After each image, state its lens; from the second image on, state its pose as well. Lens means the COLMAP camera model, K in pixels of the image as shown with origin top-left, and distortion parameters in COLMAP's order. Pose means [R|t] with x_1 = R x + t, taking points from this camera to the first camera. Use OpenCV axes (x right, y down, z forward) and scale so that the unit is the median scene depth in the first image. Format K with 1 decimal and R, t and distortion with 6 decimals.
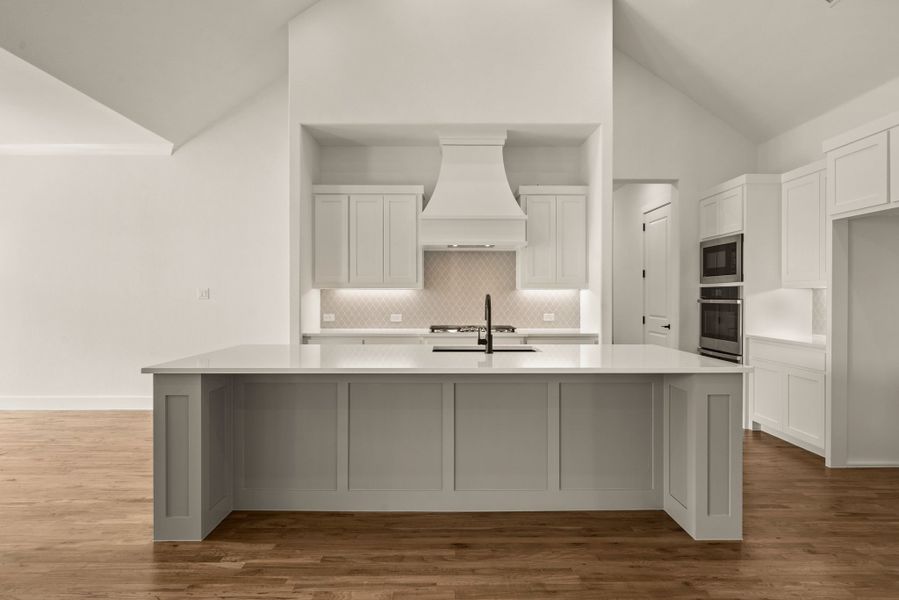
lens RADIAL K [[472.9, 0, 435.5], [0, 472.9, 295.5], [0, 0, 1]] dist [0.000063, -0.000271]
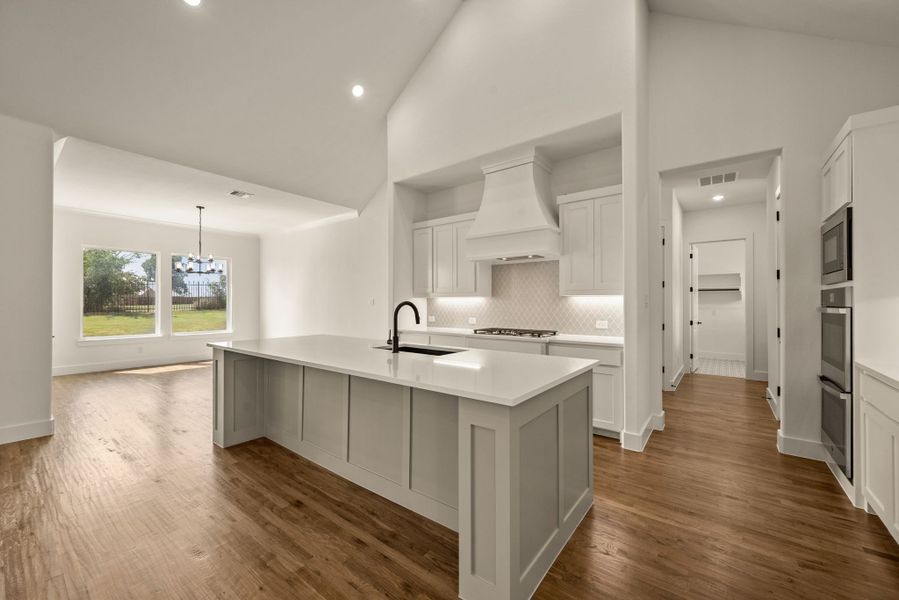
lens RADIAL K [[349.5, 0, 443.8], [0, 349.5, 300.9], [0, 0, 1]] dist [-0.000446, -0.000027]
pose [[0.791838, -0.004833, -0.610712, 0.463771], [0.002747, 0.999987, -0.004352, -0.000233], [0.610725, 0.001768, 0.791841, 0.253912]]
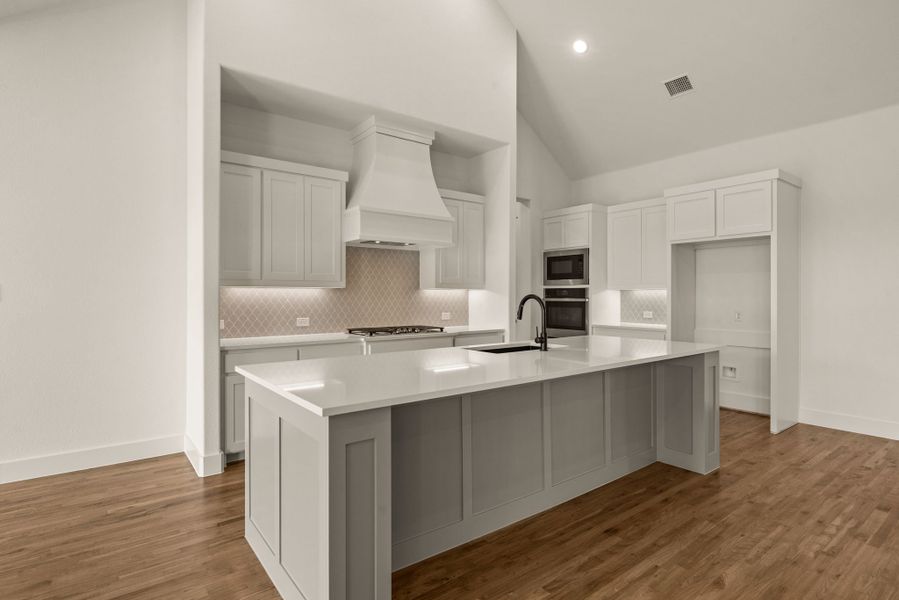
lens RADIAL K [[472.9, 0, 435.5], [0, 472.9, 295.5], [0, 0, 1]] dist [0.000063, -0.000271]
pose [[0.792904, -0.001743, 0.609344, -0.458390], [0.000396, 0.999997, 0.002346, -0.002175], [-0.609347, -0.001619, 0.792902, 0.200171]]
